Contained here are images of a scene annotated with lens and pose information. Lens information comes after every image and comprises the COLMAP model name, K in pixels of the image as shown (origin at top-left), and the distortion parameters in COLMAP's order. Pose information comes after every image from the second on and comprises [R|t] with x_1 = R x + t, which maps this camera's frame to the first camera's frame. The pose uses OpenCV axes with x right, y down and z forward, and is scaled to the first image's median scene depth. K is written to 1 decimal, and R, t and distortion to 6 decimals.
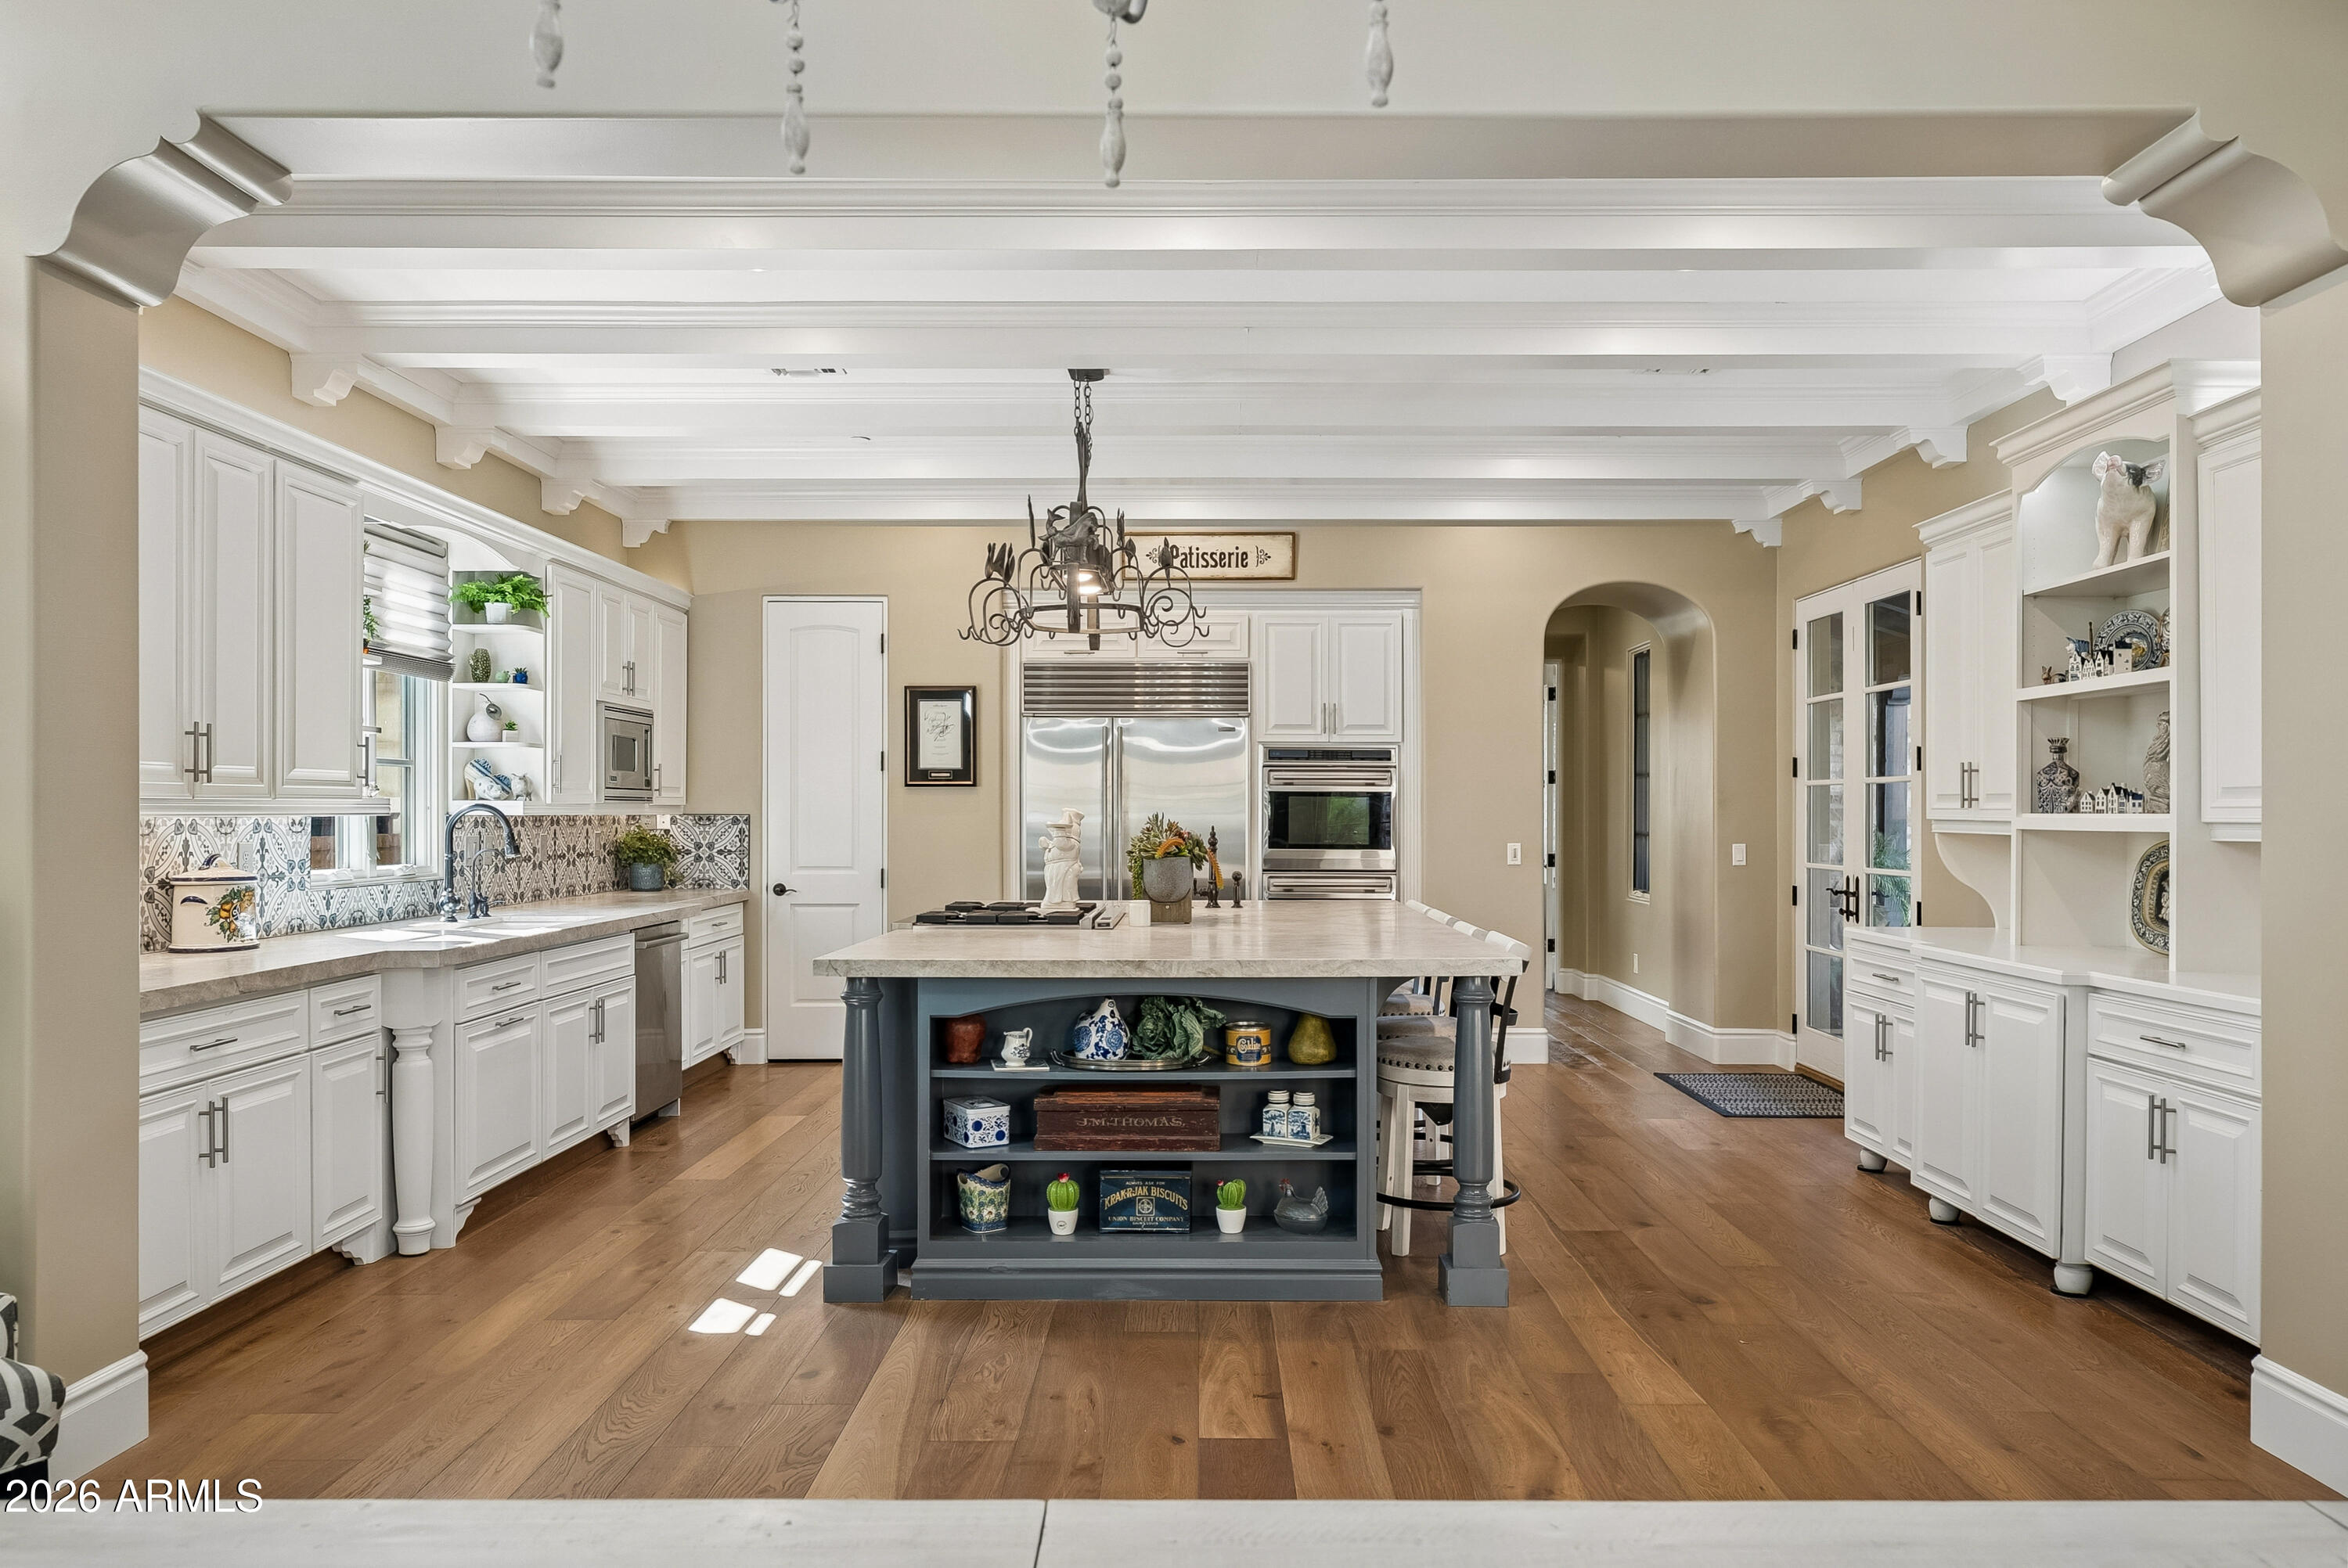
lens RADIAL K [[1646.8, 0, 1191.8], [0, 1646.8, 813.0], [0, 0, 1]] dist [-0.002633, 0.010942]
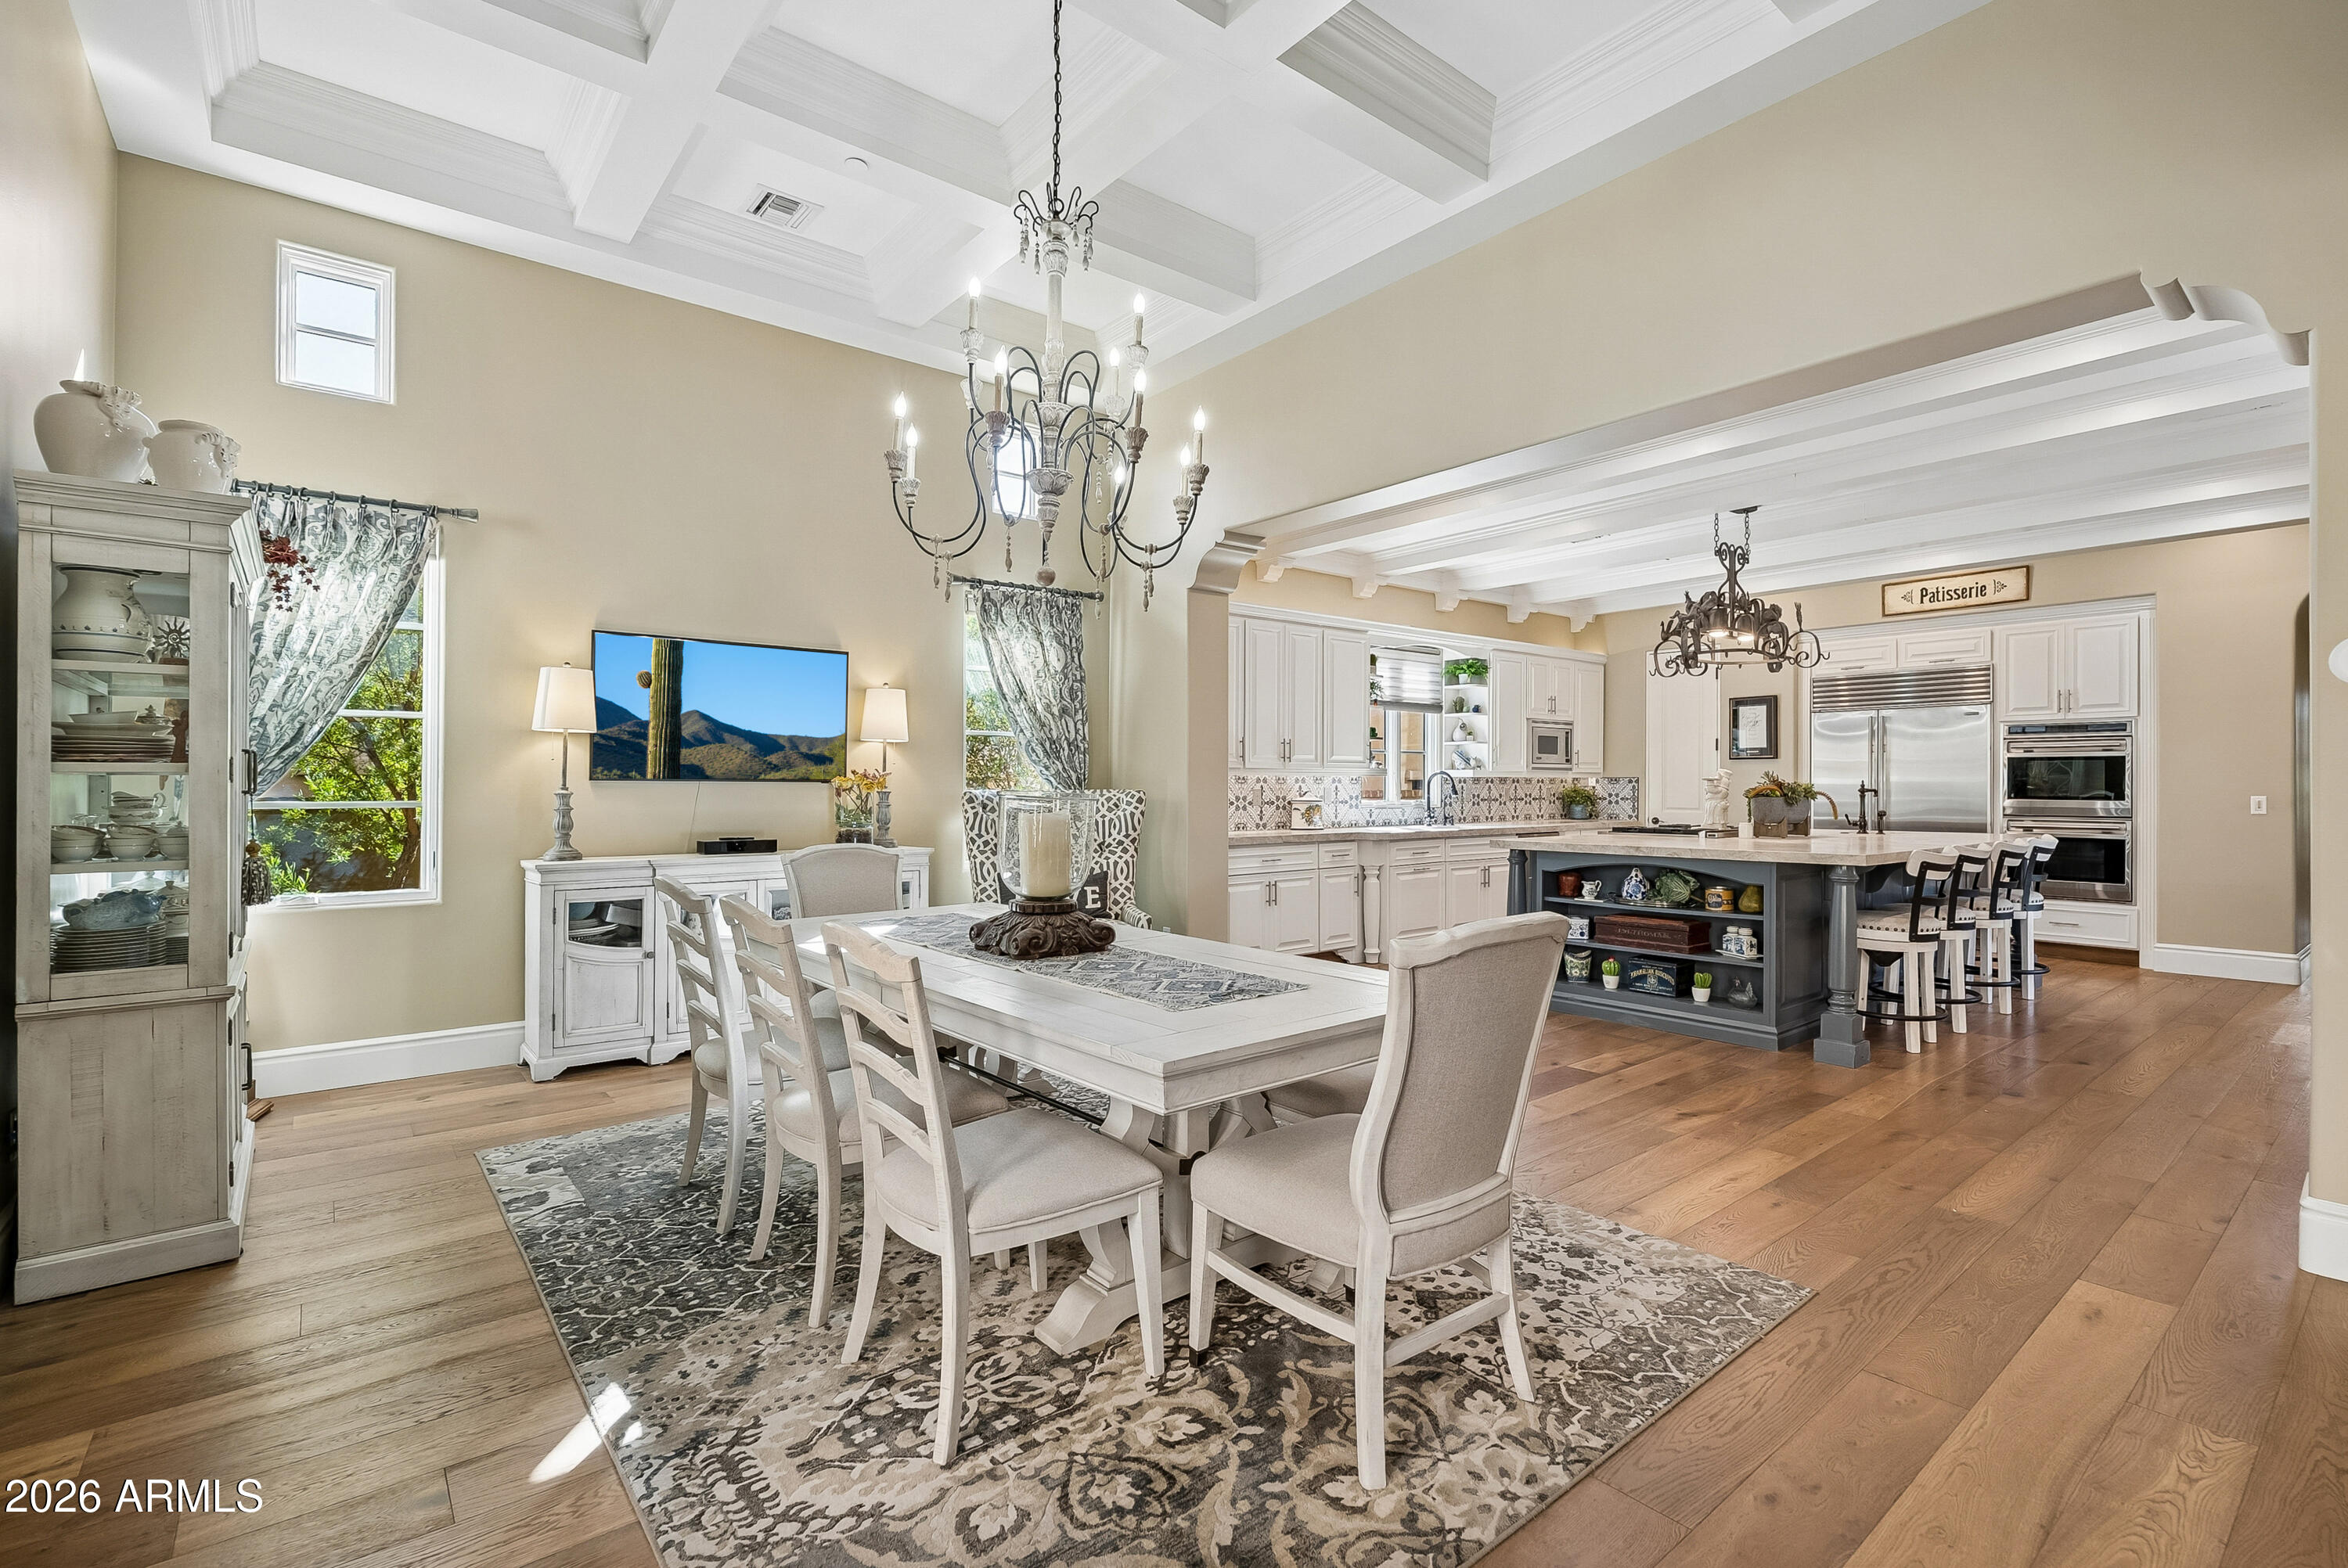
lens RADIAL K [[1054.2, 0, 1166.3], [0, 1054.2, 785.7], [0, 0, 1]] dist [-0.009686, 0.001922]
pose [[0.624735, -0.002346, -0.780833, 0.465206], [0.001706, 0.999997, -0.001640, 0.017186], [0.780835, -0.000308, 0.624738, -0.143303]]
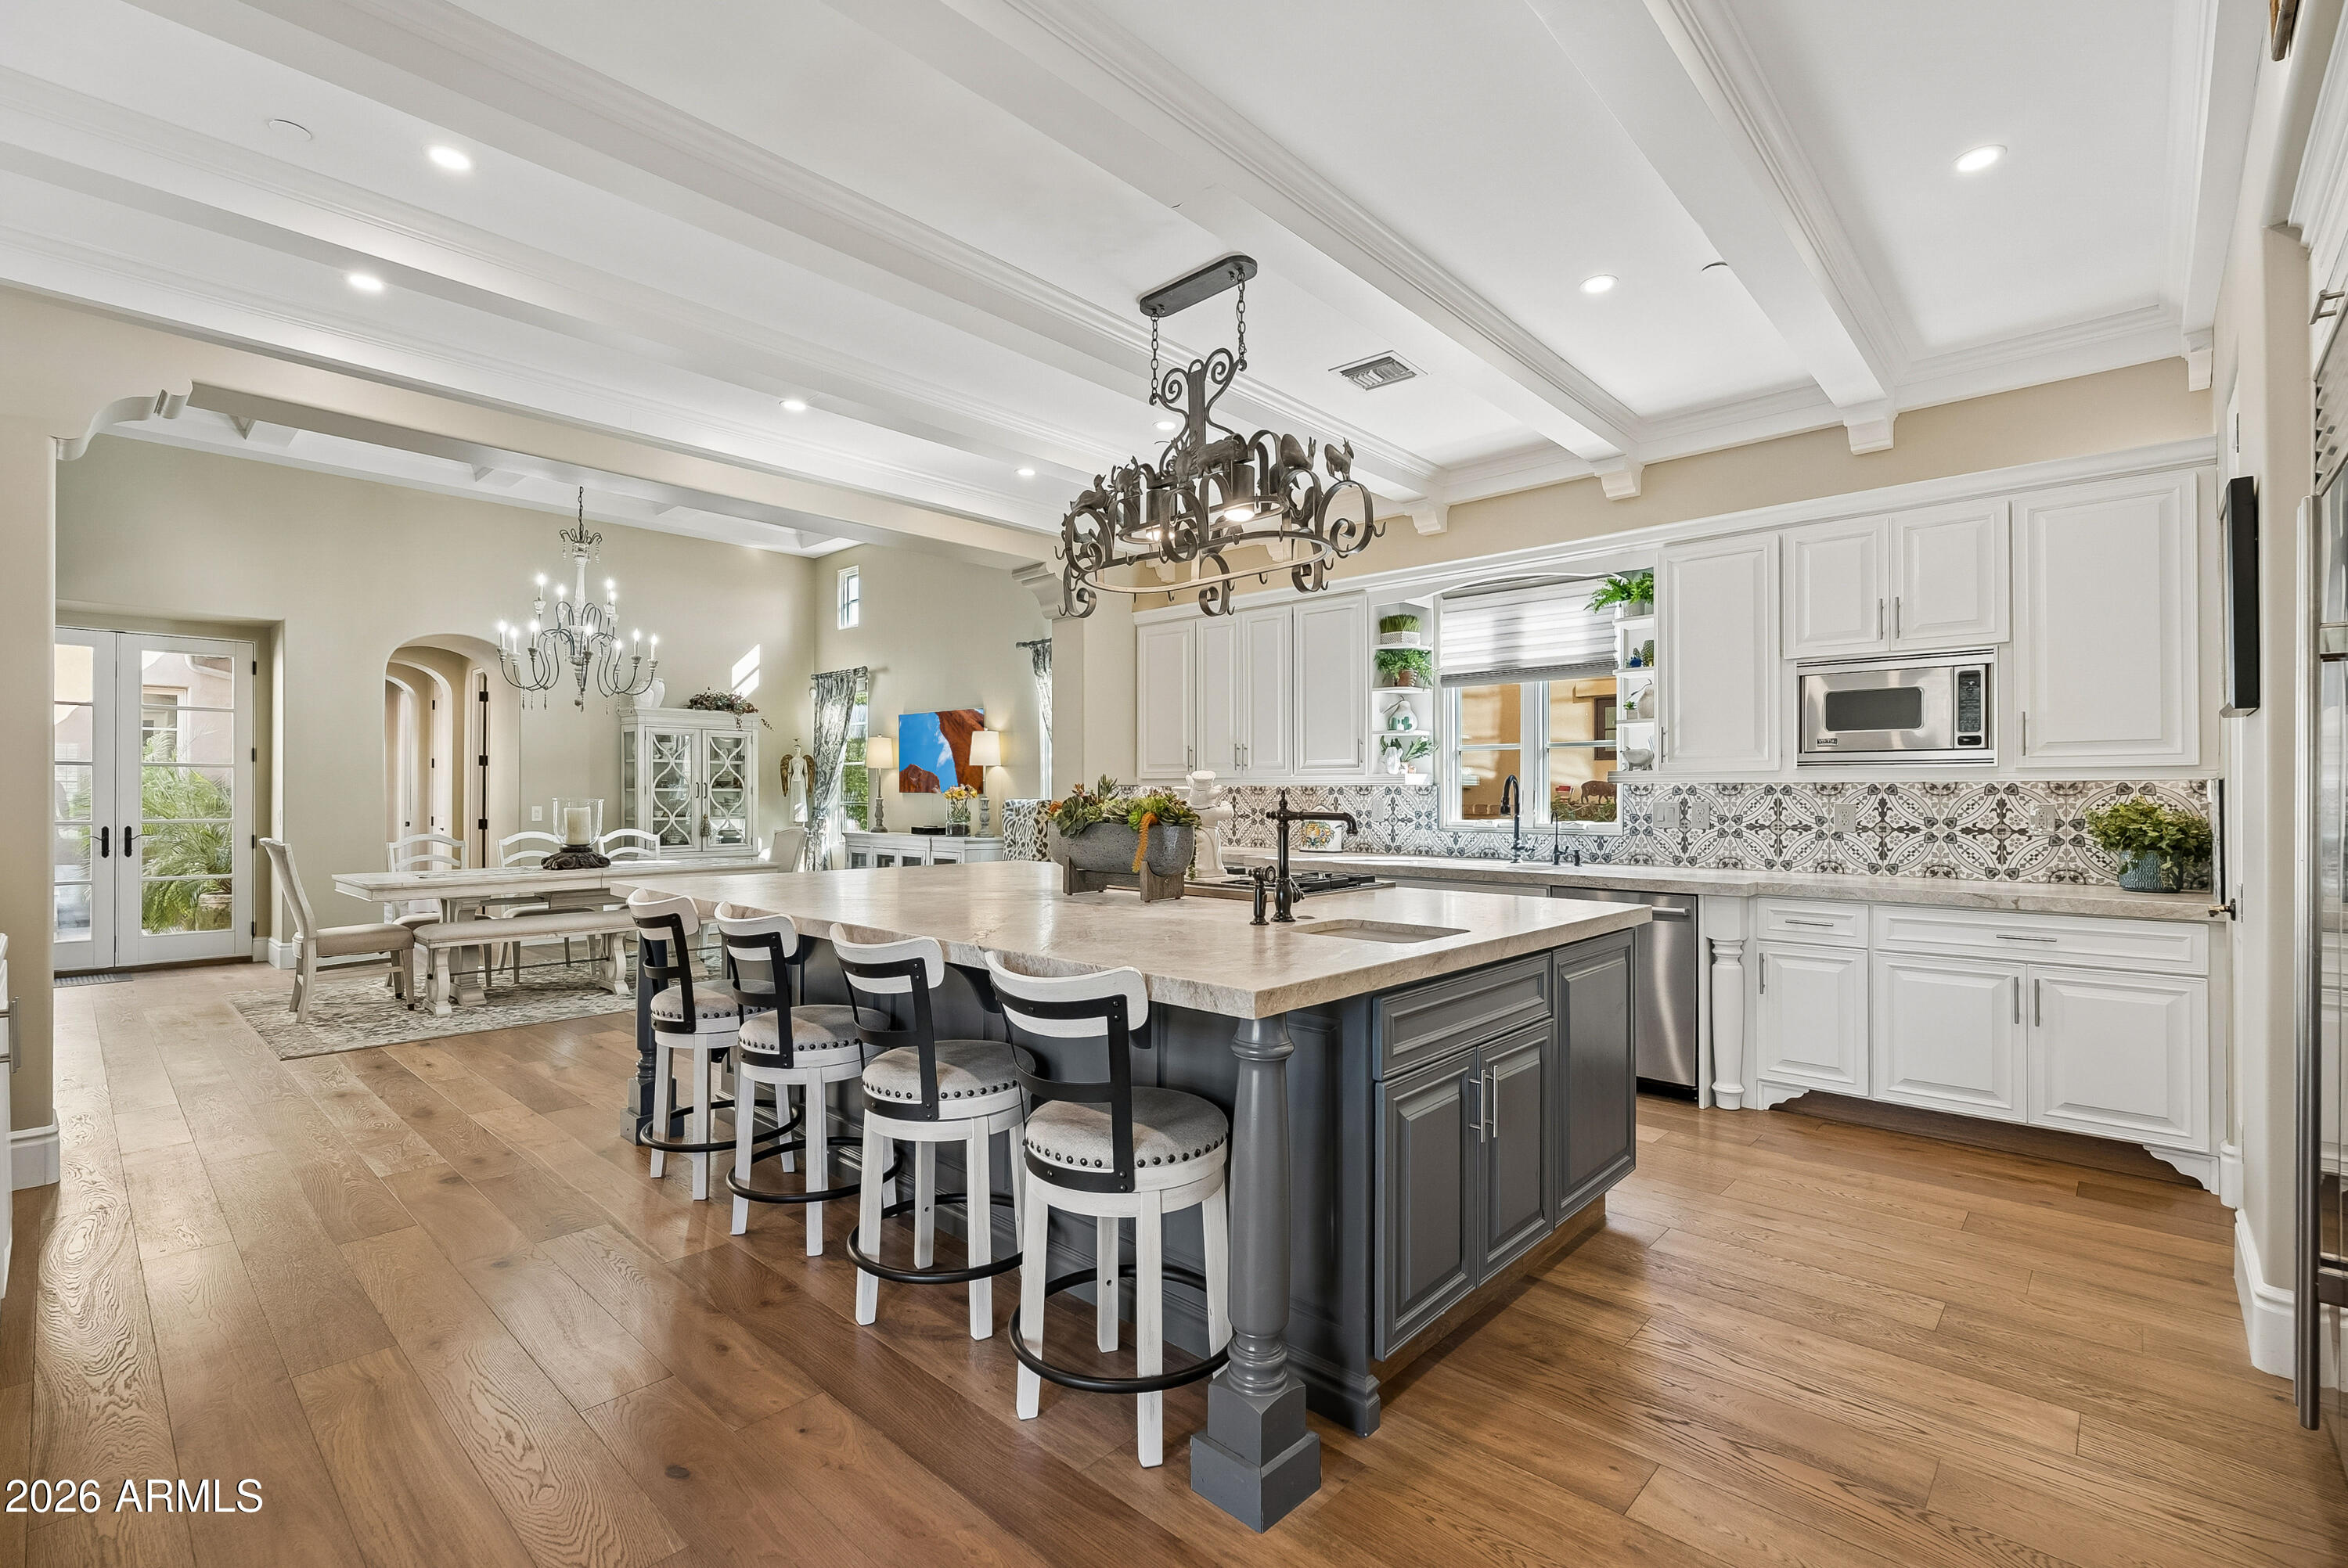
lens RADIAL K [[1054.2, 0, 1124.7], [0, 1054.2, 791.5], [0, 0, 1]] dist [-0.009686, 0.001922]
pose [[-0.684137, -0.002975, -0.729347, 0.483681], [0.001933, 0.999981, -0.005892, 0.013271], [0.729351, -0.005441, -0.684118, 1.714832]]
